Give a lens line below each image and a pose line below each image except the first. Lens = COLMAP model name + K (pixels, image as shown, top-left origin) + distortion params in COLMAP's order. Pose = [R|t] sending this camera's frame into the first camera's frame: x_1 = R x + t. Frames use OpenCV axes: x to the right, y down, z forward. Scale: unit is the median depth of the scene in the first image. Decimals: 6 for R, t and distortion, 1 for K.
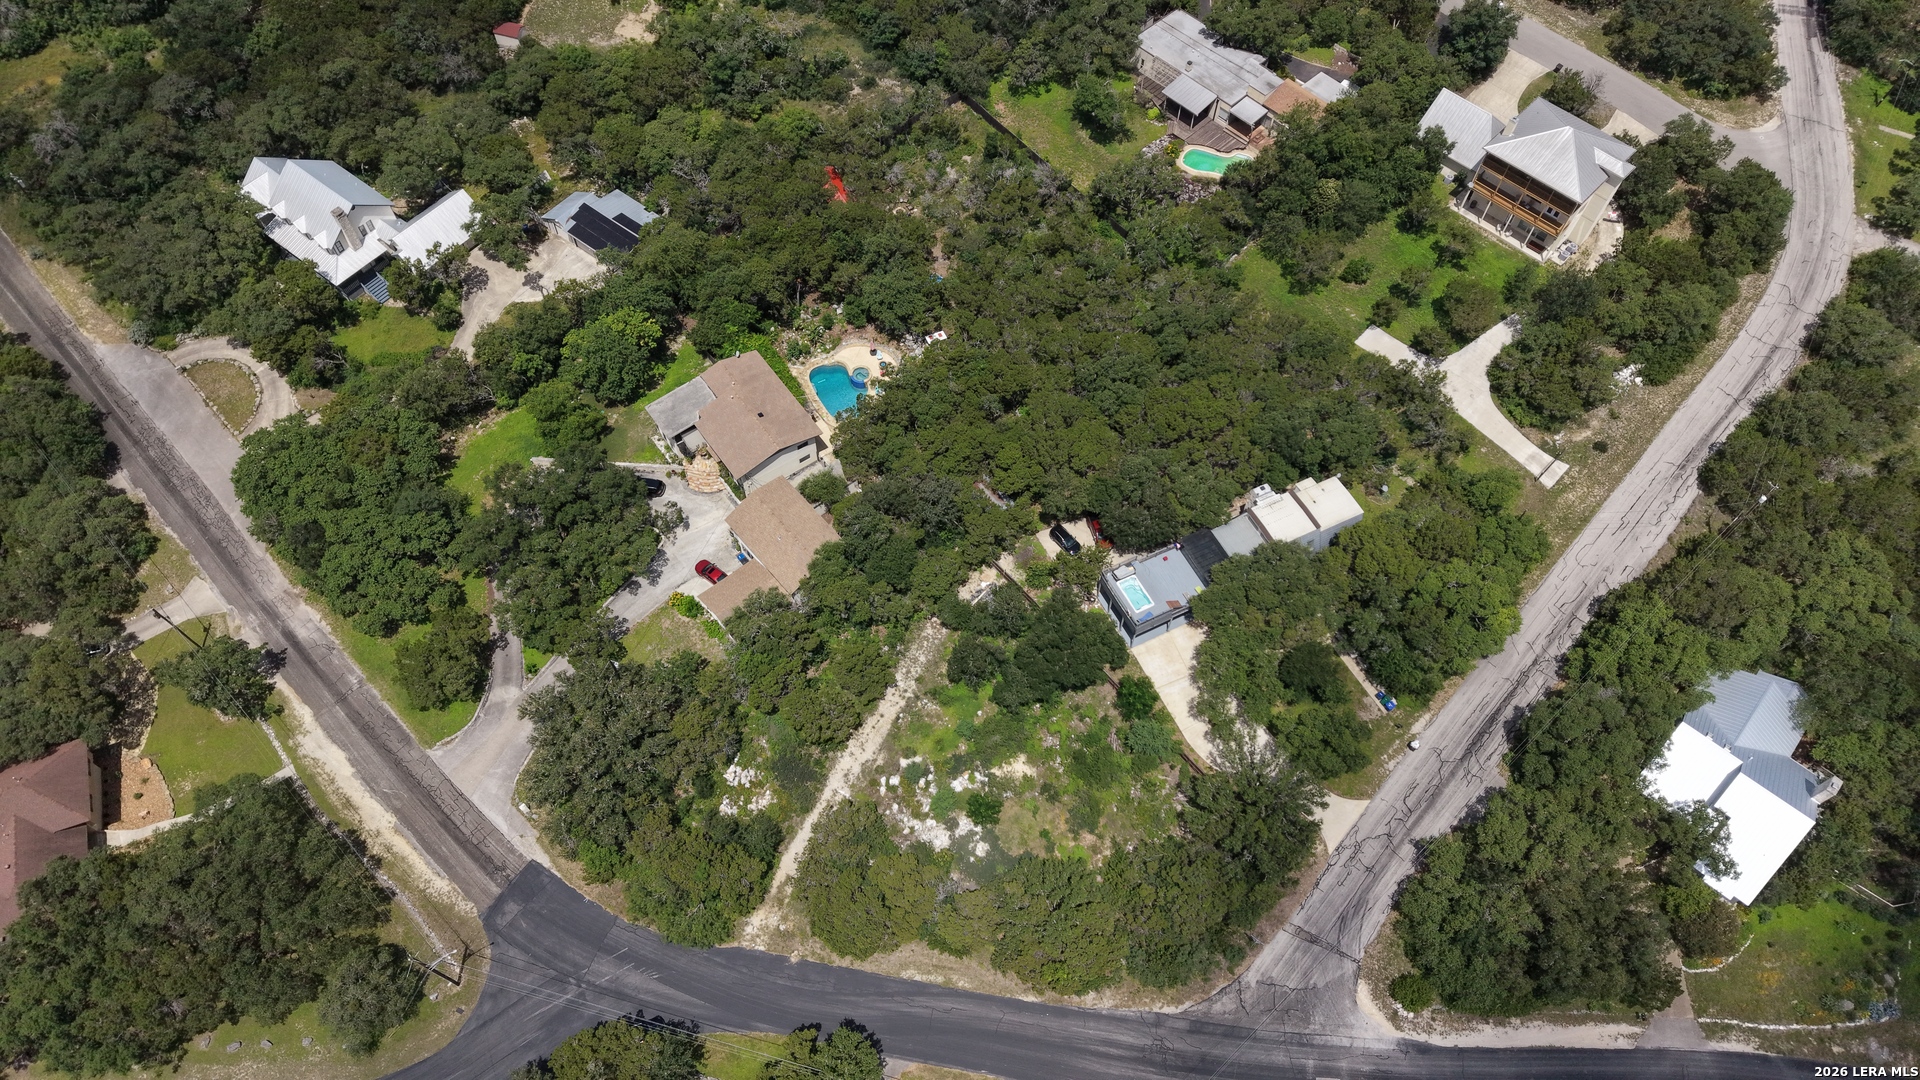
lens RADIAL K [[1279.9, 0, 958.2], [0, 1279.9, 546.6], [0, 0, 1]] dist [0.038817, -0.041256]
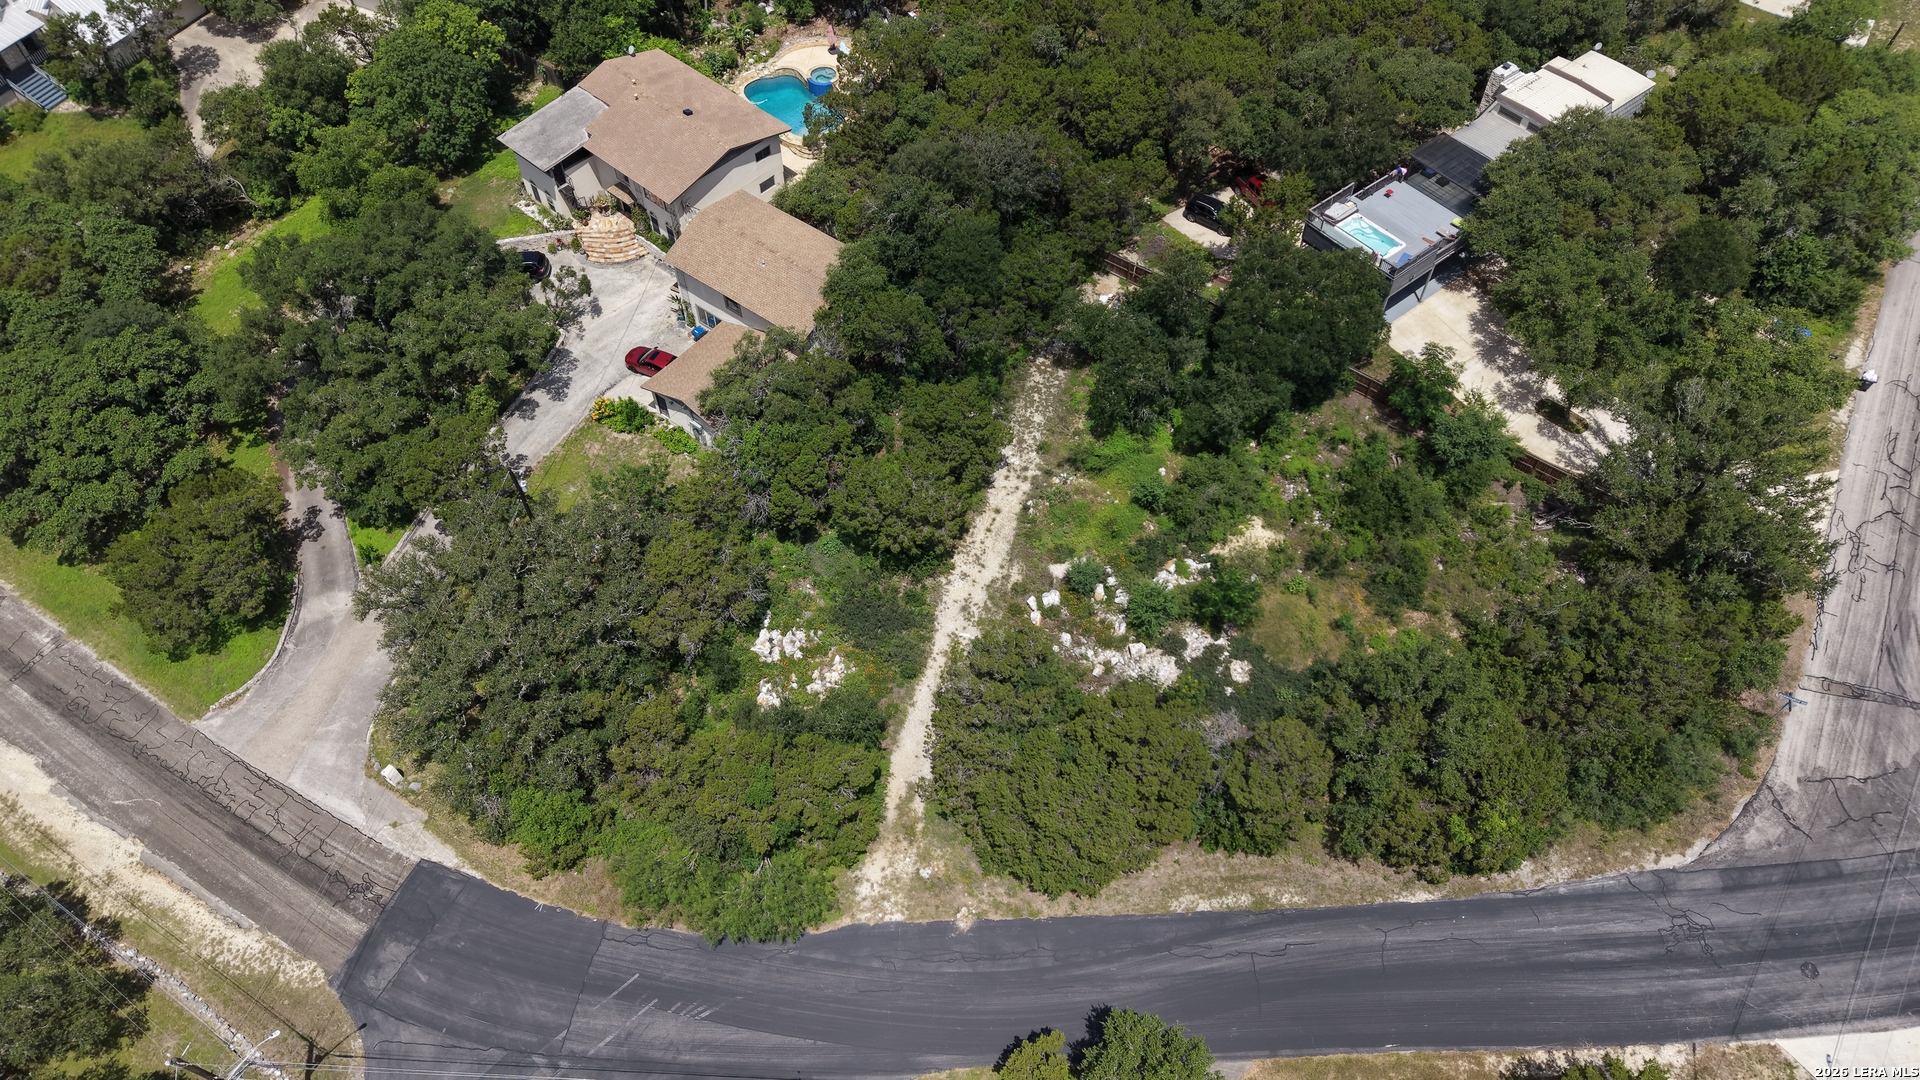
lens RADIAL K [[1279.9, 0, 955.4], [0, 1279.9, 546.1], [0, 0, 1]] dist [0.038817, -0.041256]
pose [[0.977144, -0.175124, 0.120503, -0.157246], [0.186073, 0.978721, -0.086492, 0.202310], [-0.102792, 0.106938, 0.988938, 0.439378]]
